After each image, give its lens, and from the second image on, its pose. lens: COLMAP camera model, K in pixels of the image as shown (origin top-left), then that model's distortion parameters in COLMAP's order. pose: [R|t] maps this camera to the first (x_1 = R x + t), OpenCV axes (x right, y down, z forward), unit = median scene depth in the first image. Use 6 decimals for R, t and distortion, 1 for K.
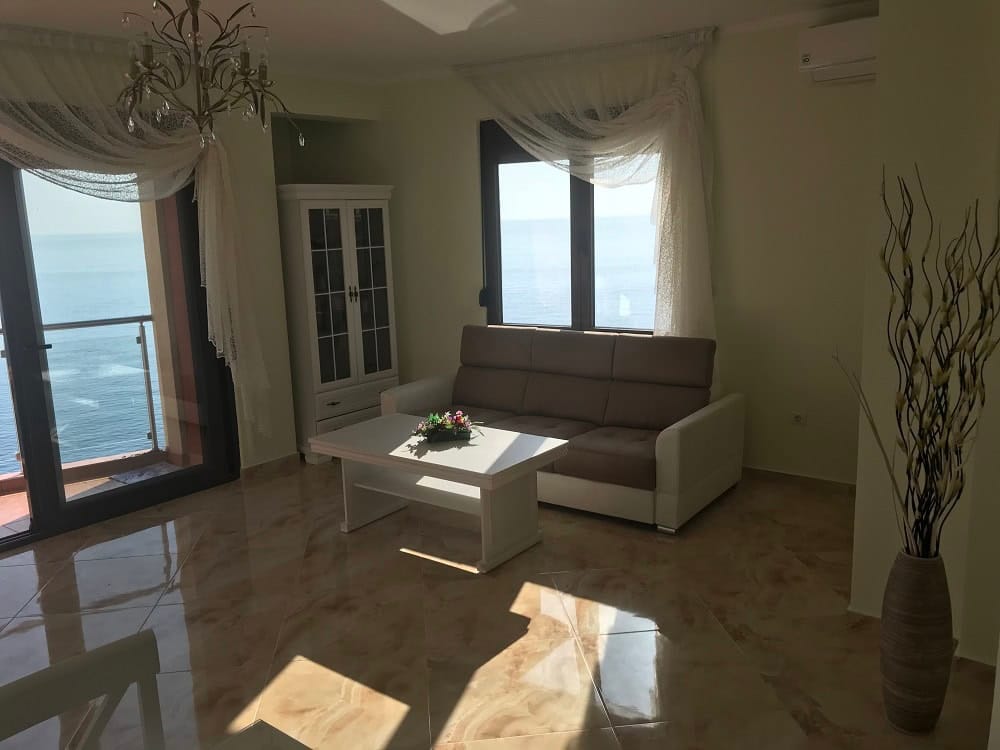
lens RADIAL K [[846.1, 0, 500.4], [0, 846.1, 352.7], [0, 0, 1]] dist [0.030861, 0.004372]
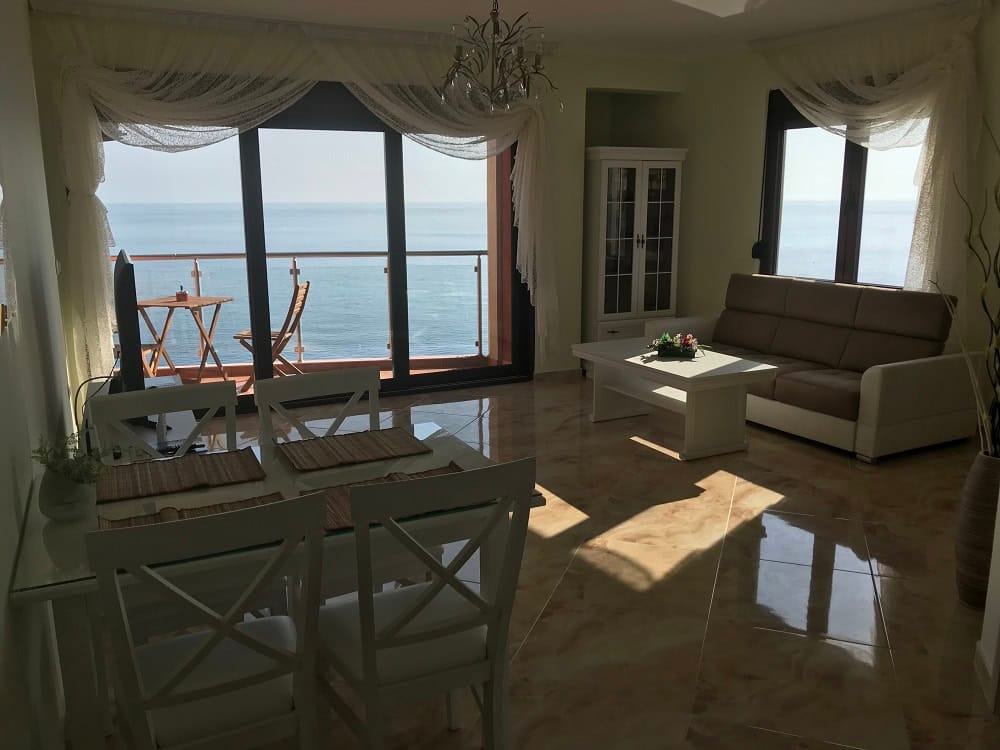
lens RADIAL K [[846.1, 0, 500.4], [0, 846.1, 352.7], [0, 0, 1]] dist [0.030861, 0.004372]
pose [[0.905400, 0.107225, -0.410796, 0.168043], [-0.094906, 0.994213, 0.050333, 0.048770], [0.413816, -0.006584, 0.910337, -0.172310]]
